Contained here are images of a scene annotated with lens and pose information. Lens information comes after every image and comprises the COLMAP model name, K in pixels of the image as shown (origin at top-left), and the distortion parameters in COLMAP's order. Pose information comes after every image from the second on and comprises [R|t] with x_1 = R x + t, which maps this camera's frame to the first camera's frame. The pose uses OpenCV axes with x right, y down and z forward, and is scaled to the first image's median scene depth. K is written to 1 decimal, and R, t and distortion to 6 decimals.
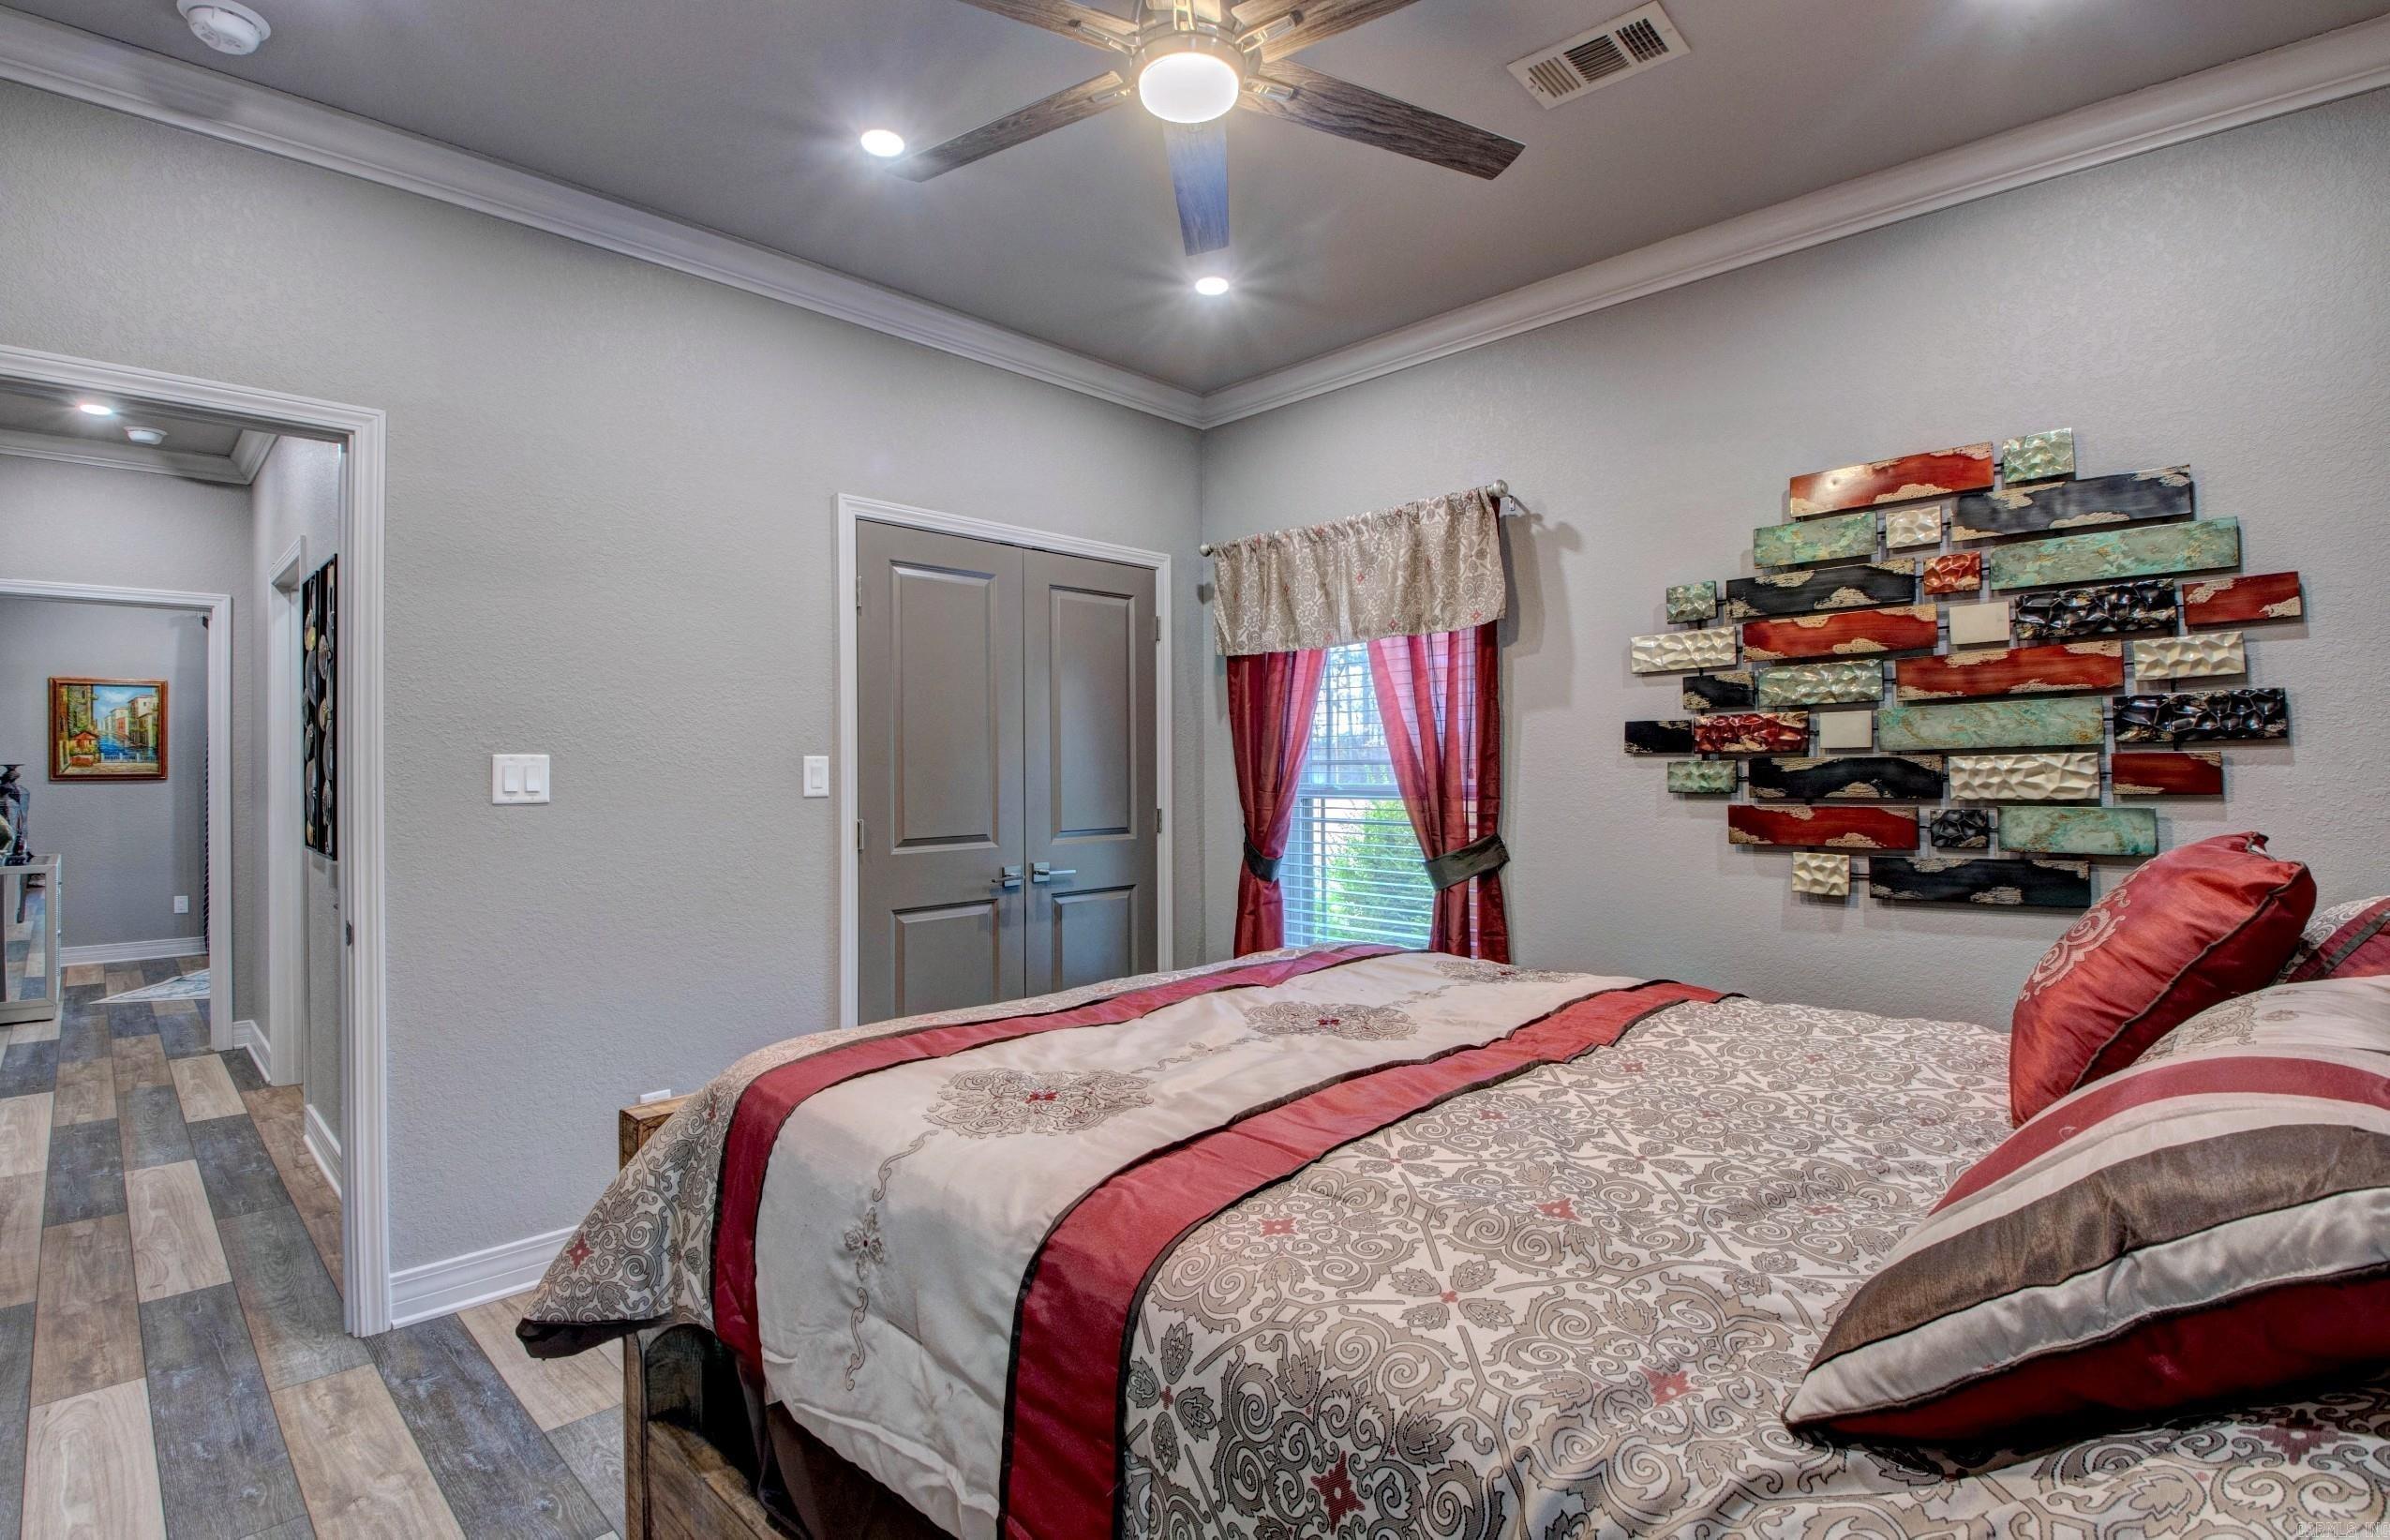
lens RADIAL K [[1114.3, 0, 1184.7], [0, 1114.3, 762.0], [0, 0, 1]] dist [0.009048, -0.023799]
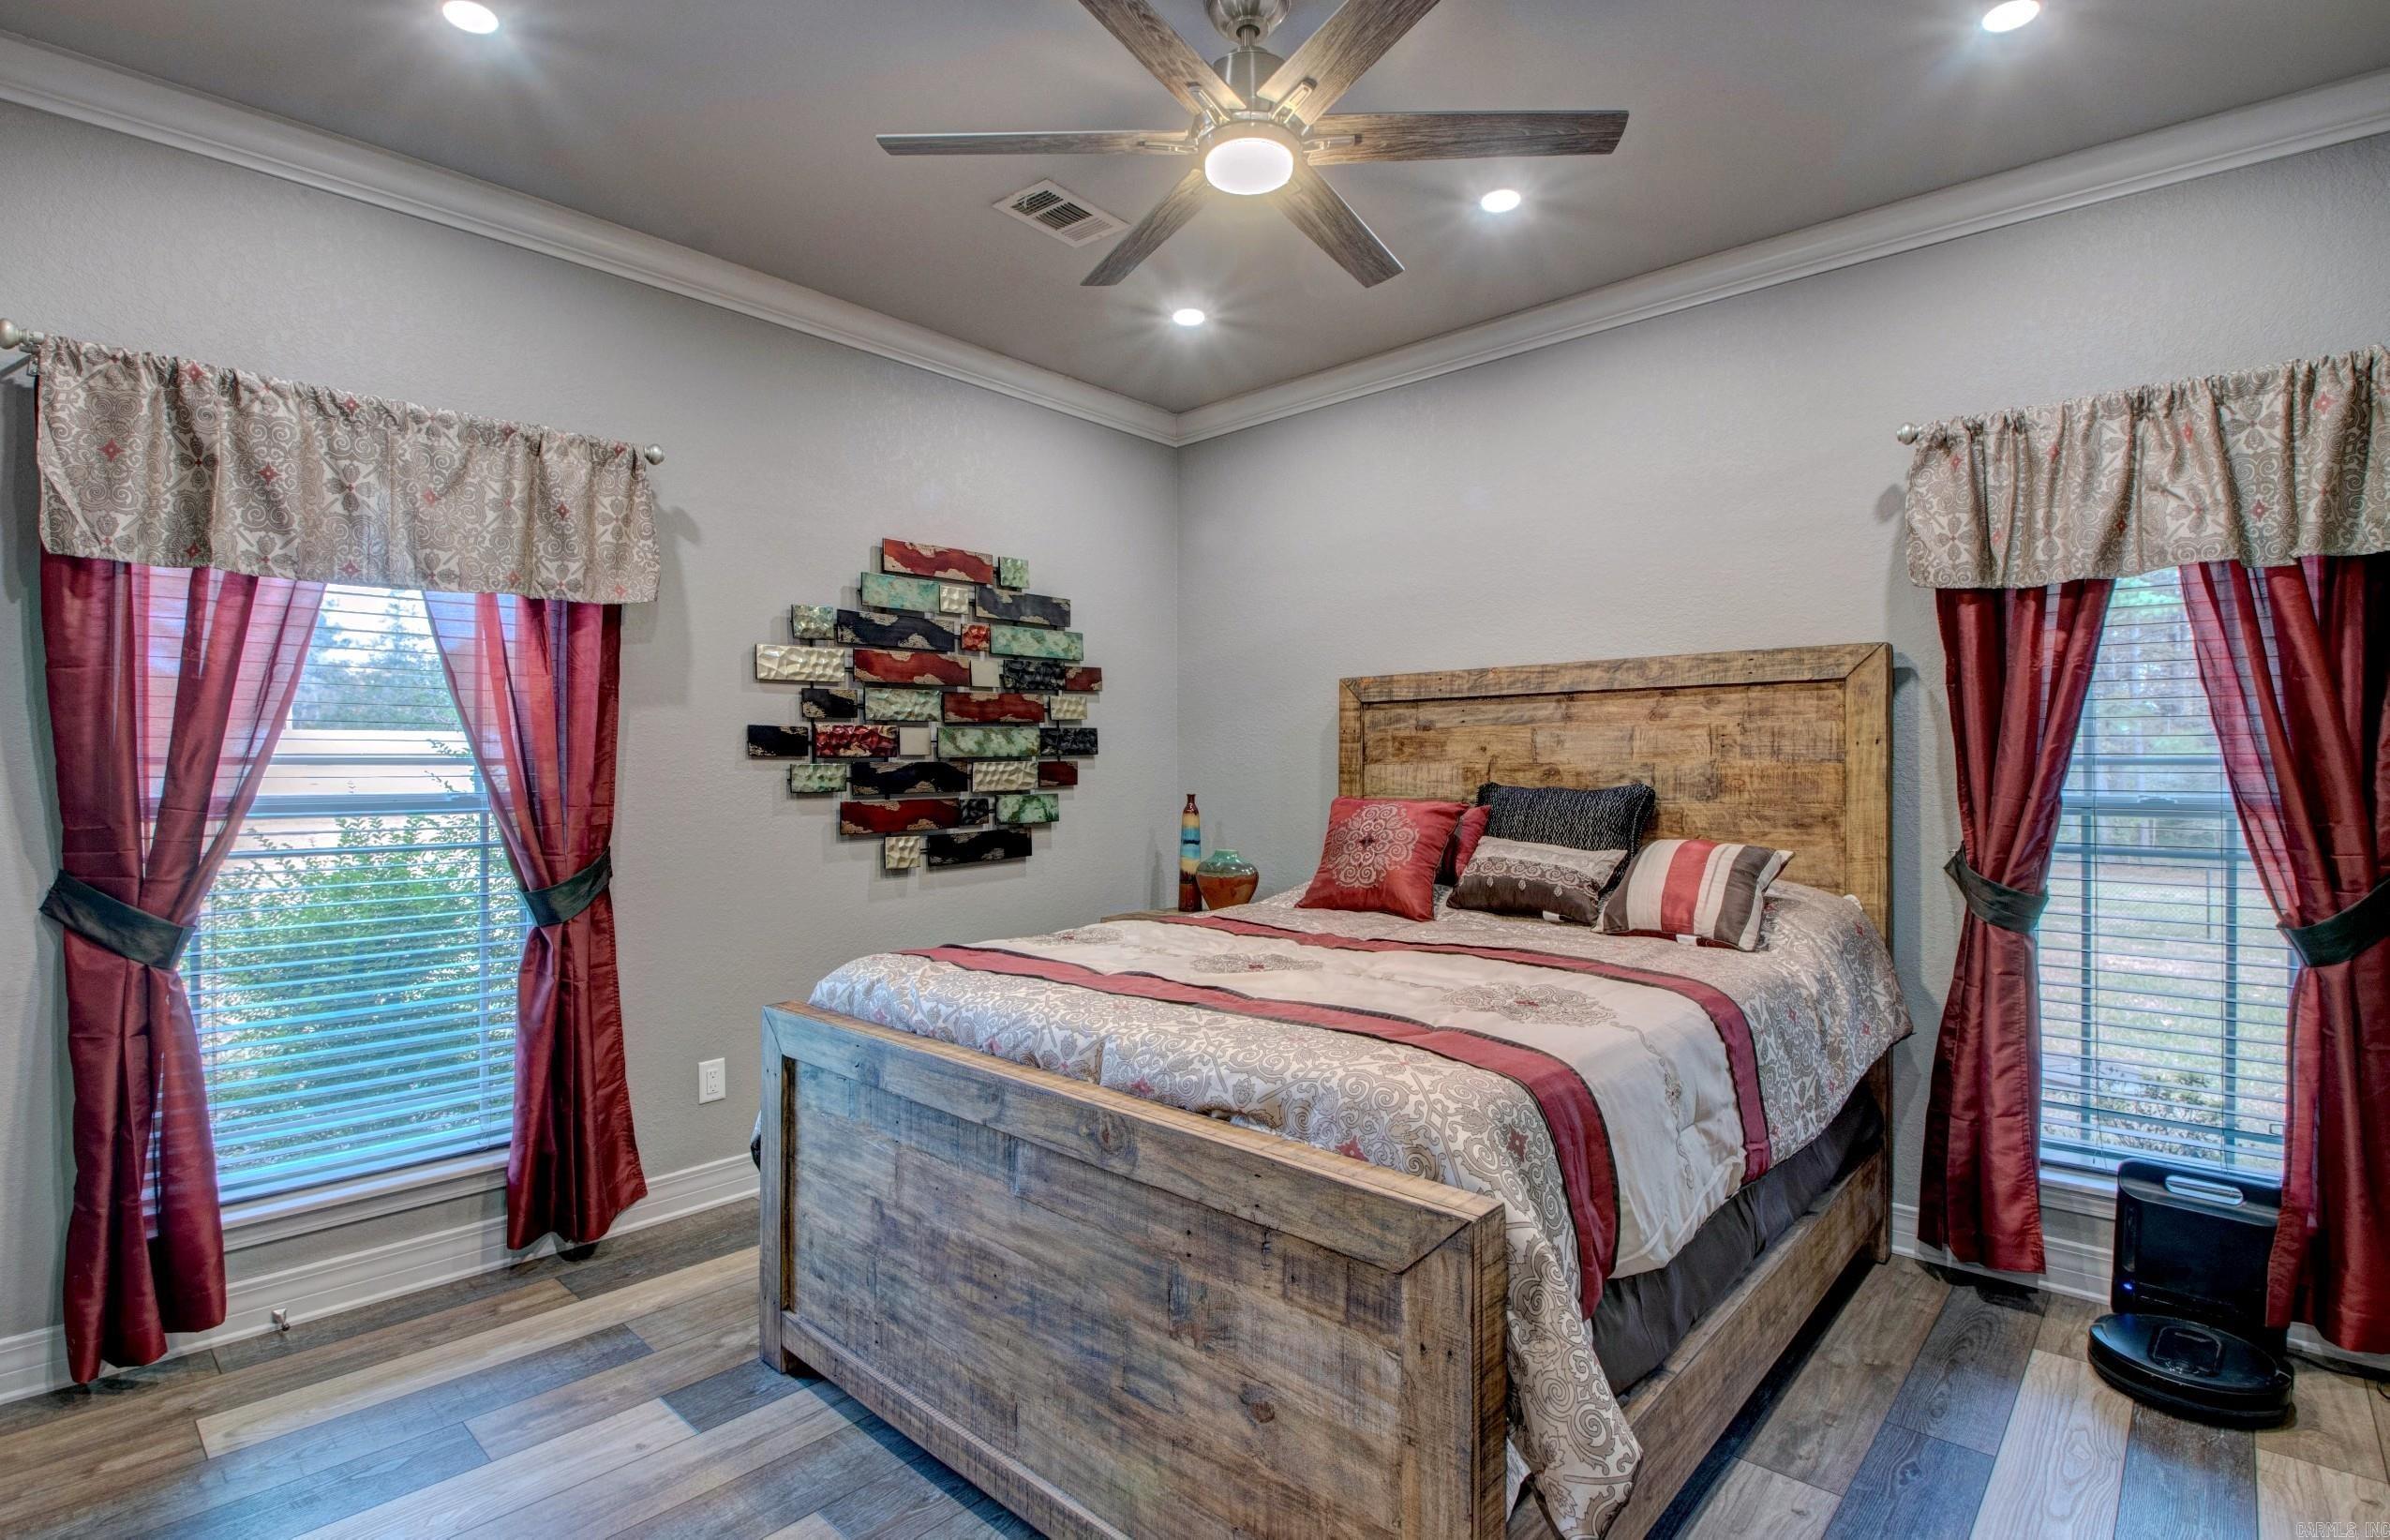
lens RADIAL K [[1114.3, 0, 1184.7], [0, 1114.3, 762.0], [0, 0, 1]] dist [0.009048, -0.023799]
pose [[-0.048326, 0.010763, 0.998774, -0.741929], [-0.000952, 0.999941, -0.010822, 0.009778], [-0.998831, -0.001474, -0.048313, 0.745123]]
